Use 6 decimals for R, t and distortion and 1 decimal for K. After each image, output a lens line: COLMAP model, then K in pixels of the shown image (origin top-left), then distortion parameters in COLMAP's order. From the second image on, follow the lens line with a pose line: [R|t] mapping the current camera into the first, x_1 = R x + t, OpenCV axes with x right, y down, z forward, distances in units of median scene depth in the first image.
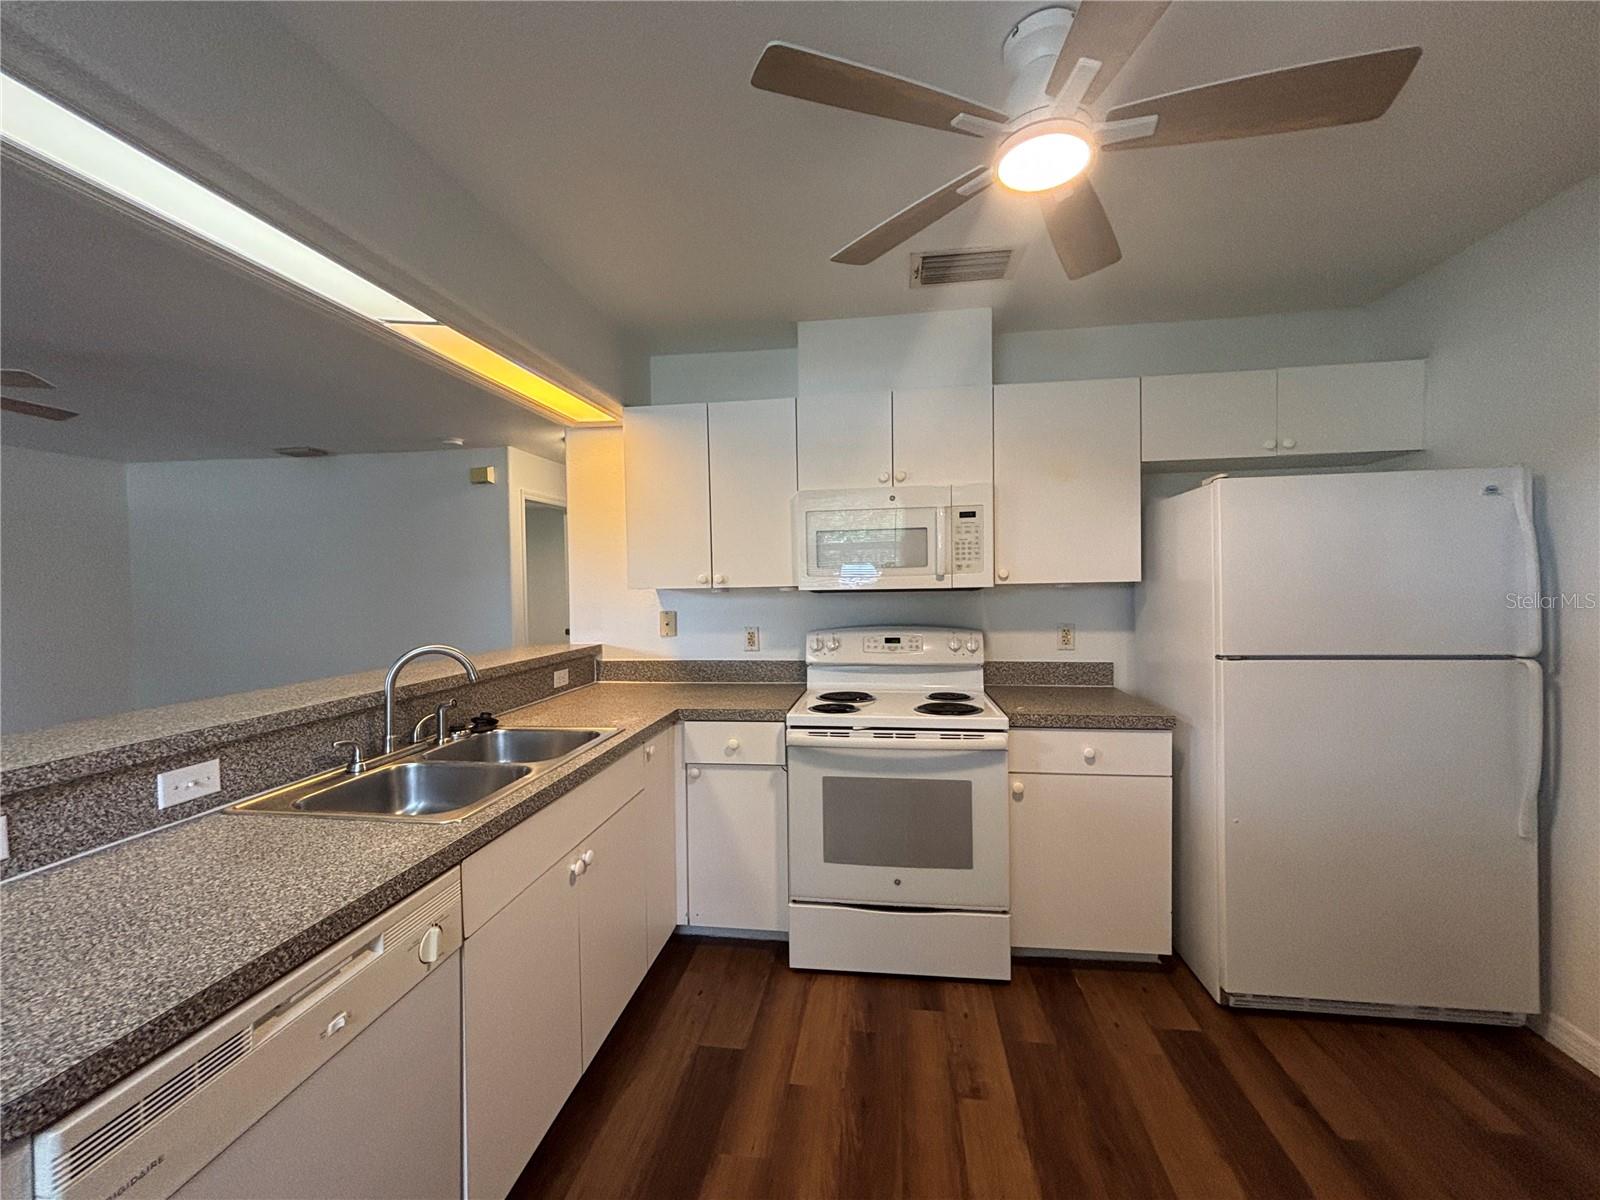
lens RADIAL K [[650.9, 0, 802.2], [0, 650.9, 598.6], [0, 0, 1]] dist [-0.001356, 0.000137]
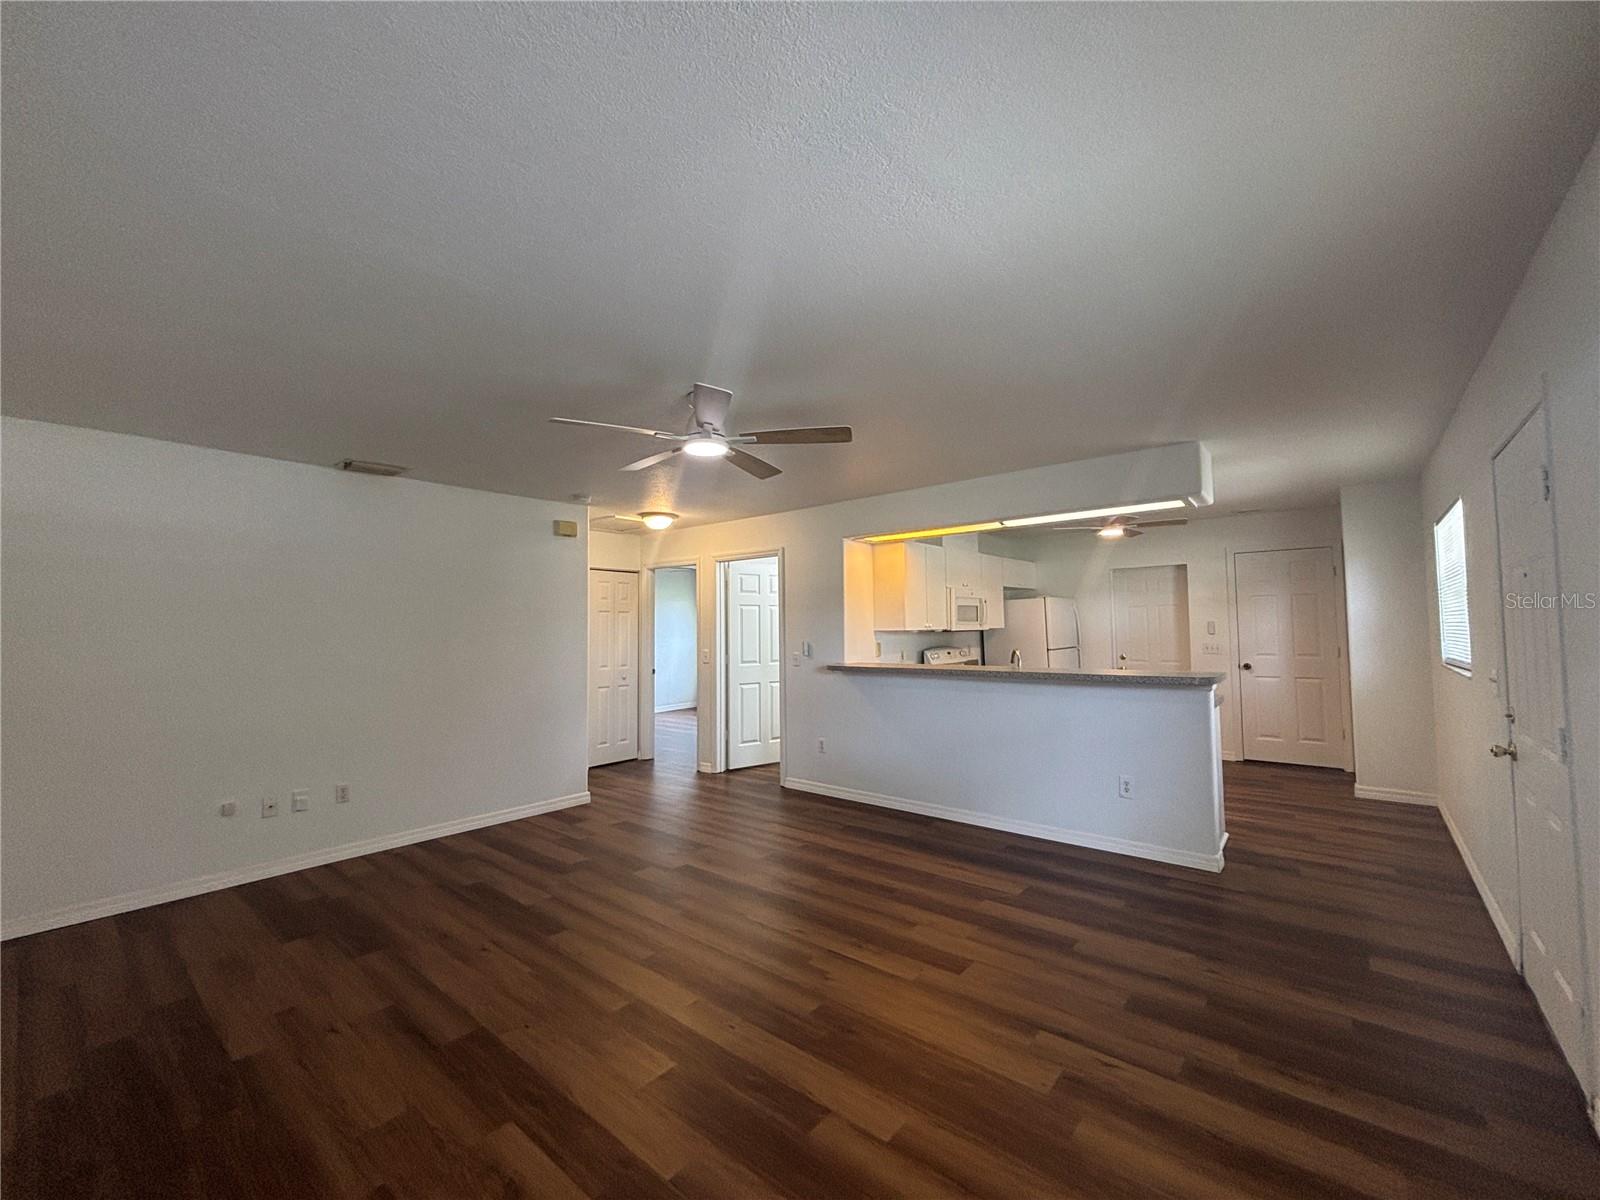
lens RADIAL K [[650.9, 0, 802.2], [0, 650.9, 598.6], [0, 0, 1]] dist [-0.001356, 0.000137]
pose [[0.522024, 0.048795, 0.851534, -1.253619], [0.031755, 0.996558, -0.076572, 0.018881], [-0.852339, 0.067013, 0.518678, 0.141926]]
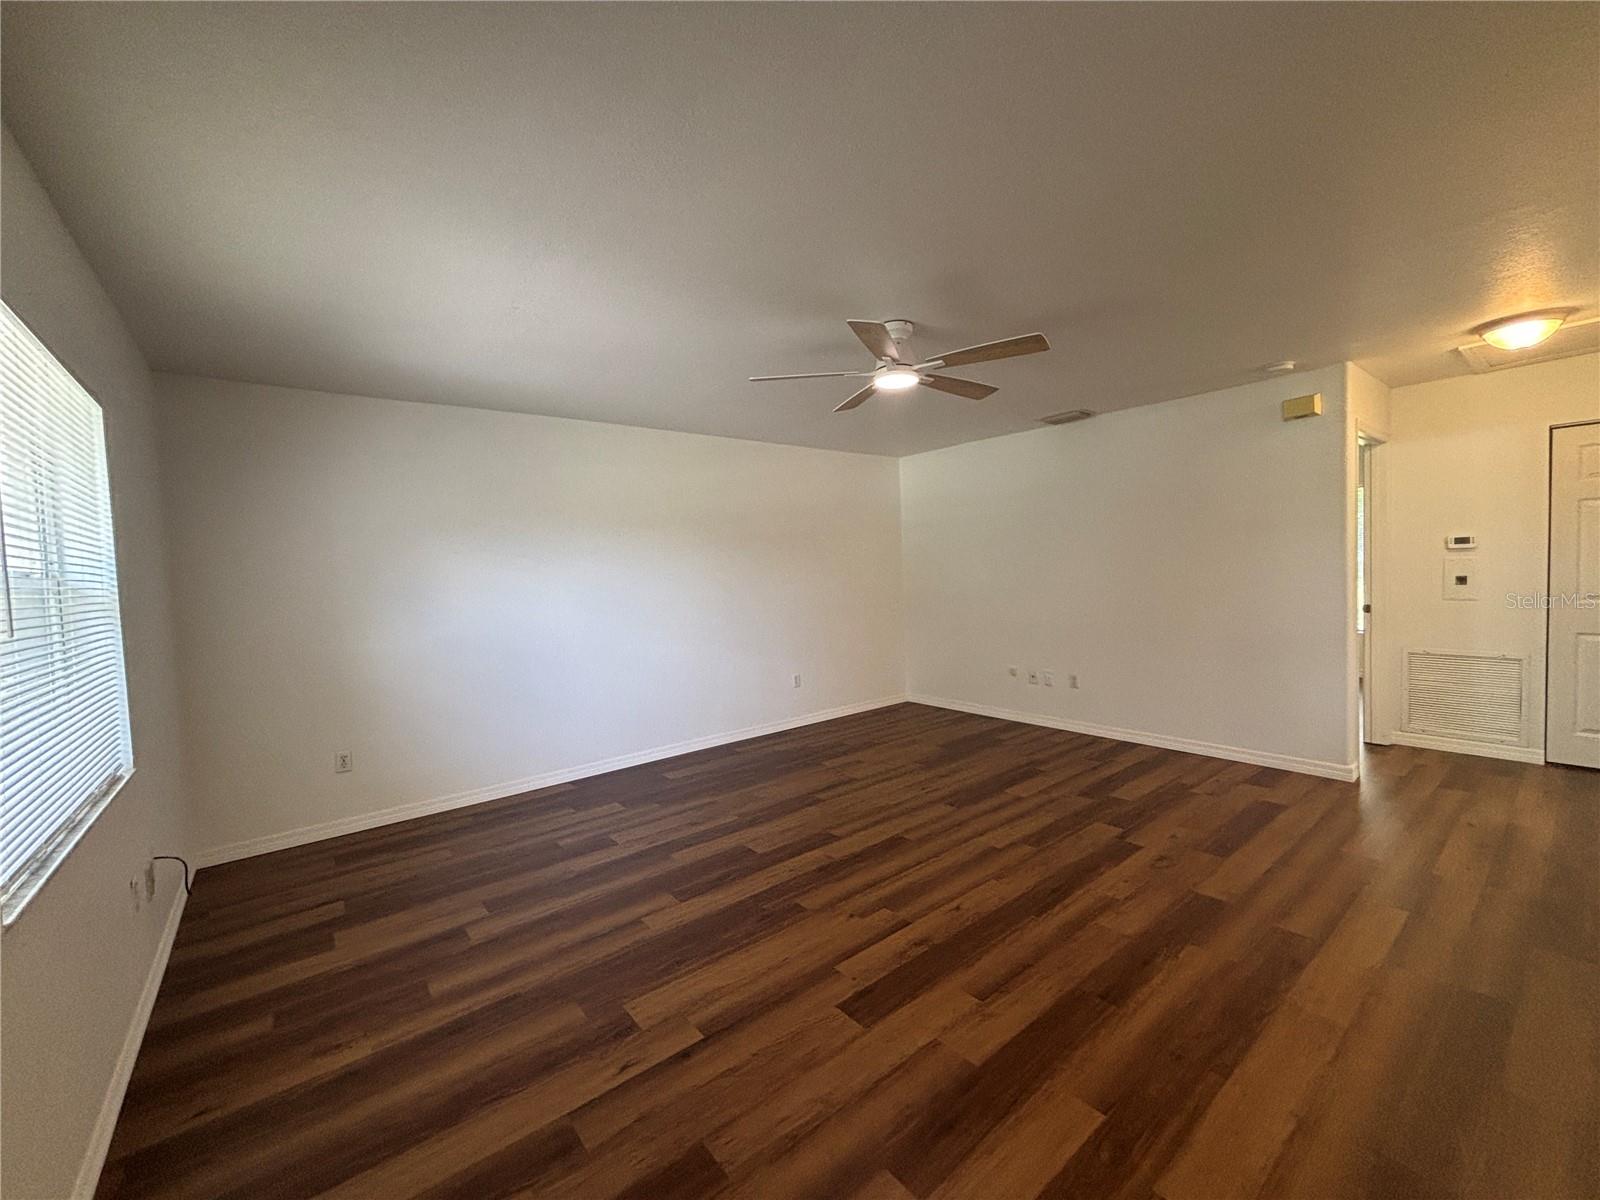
lens RADIAL K [[650.9, 0, 802.2], [0, 650.9, 598.6], [0, 0, 1]] dist [-0.001356, 0.000137]
pose [[0.734115, 0.017766, -0.678792, -0.418960], [0.006911, 0.999410, 0.033632, 0.011816], [0.678990, -0.029381, 0.733560, 0.007810]]
